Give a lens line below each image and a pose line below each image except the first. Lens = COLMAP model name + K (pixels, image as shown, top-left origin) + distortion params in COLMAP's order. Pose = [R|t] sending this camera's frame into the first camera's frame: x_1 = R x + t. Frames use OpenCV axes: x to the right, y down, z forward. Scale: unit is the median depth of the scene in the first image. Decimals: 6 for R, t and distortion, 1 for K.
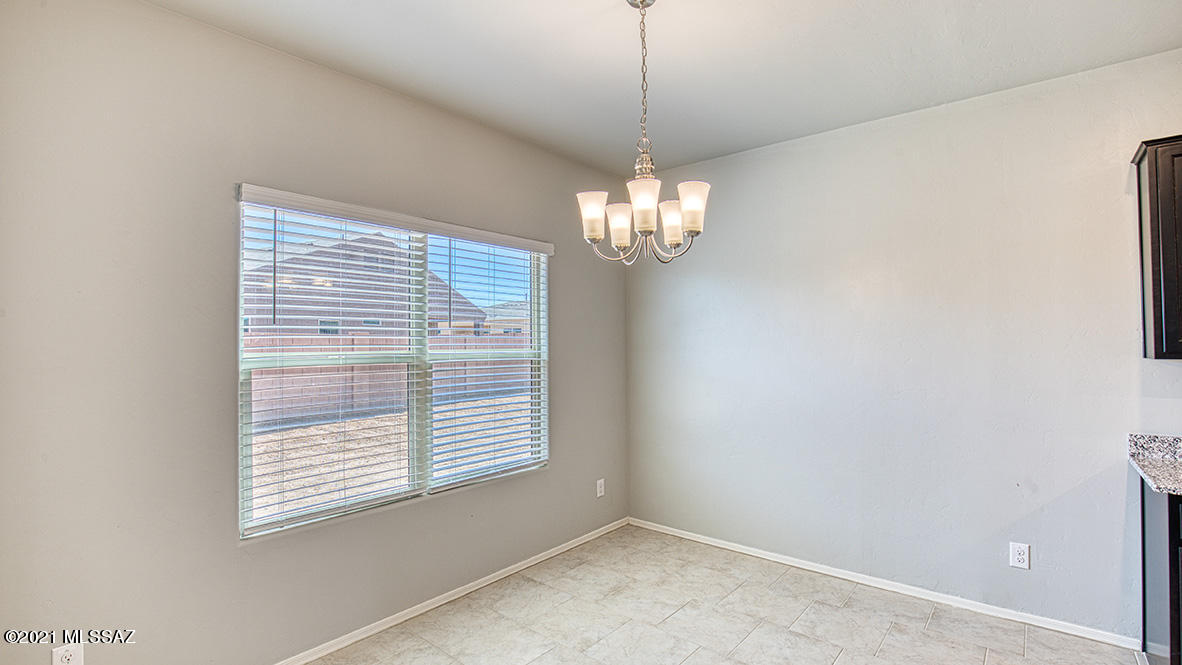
lens RADIAL K [[537.9, 0, 599.1], [0, 537.9, 333.9], [0, 0, 1]] dist [-0.037451, 0.006880]
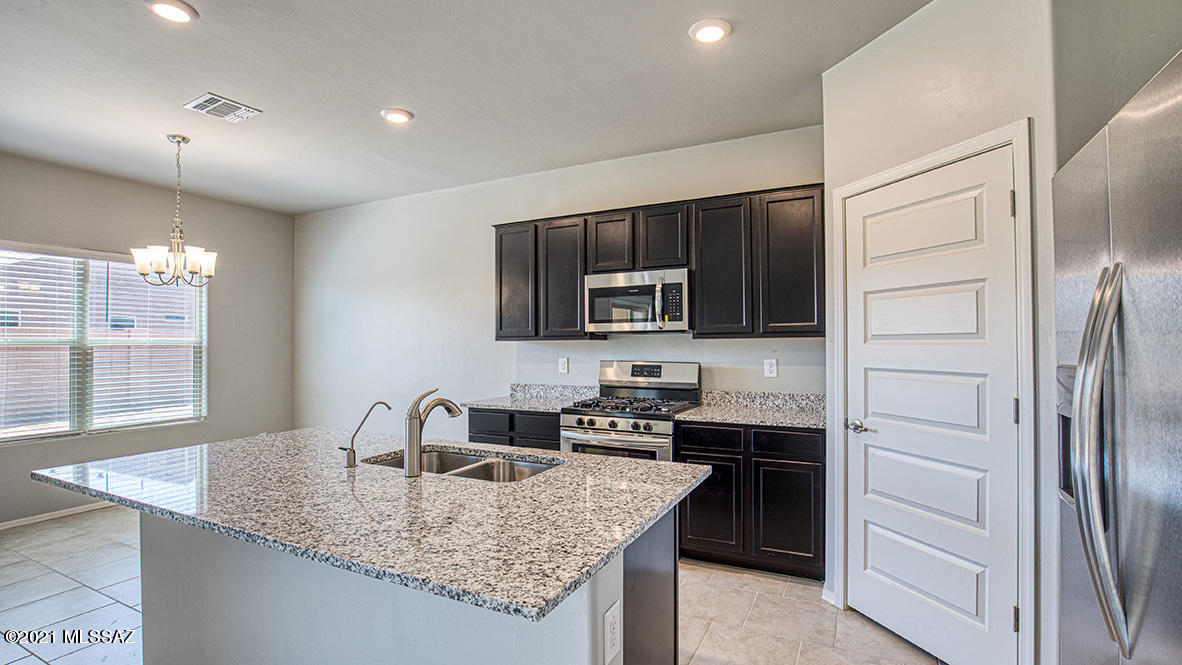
lens RADIAL K [[537.9, 0, 590.0], [0, 537.9, 337.5], [0, 0, 1]] dist [-0.037451, 0.006880]
pose [[0.974436, 0.002409, 0.224651, 0.785391], [-0.004455, 0.999953, 0.008599, 0.013778], [-0.224620, -0.009380, 0.974401, -0.800937]]
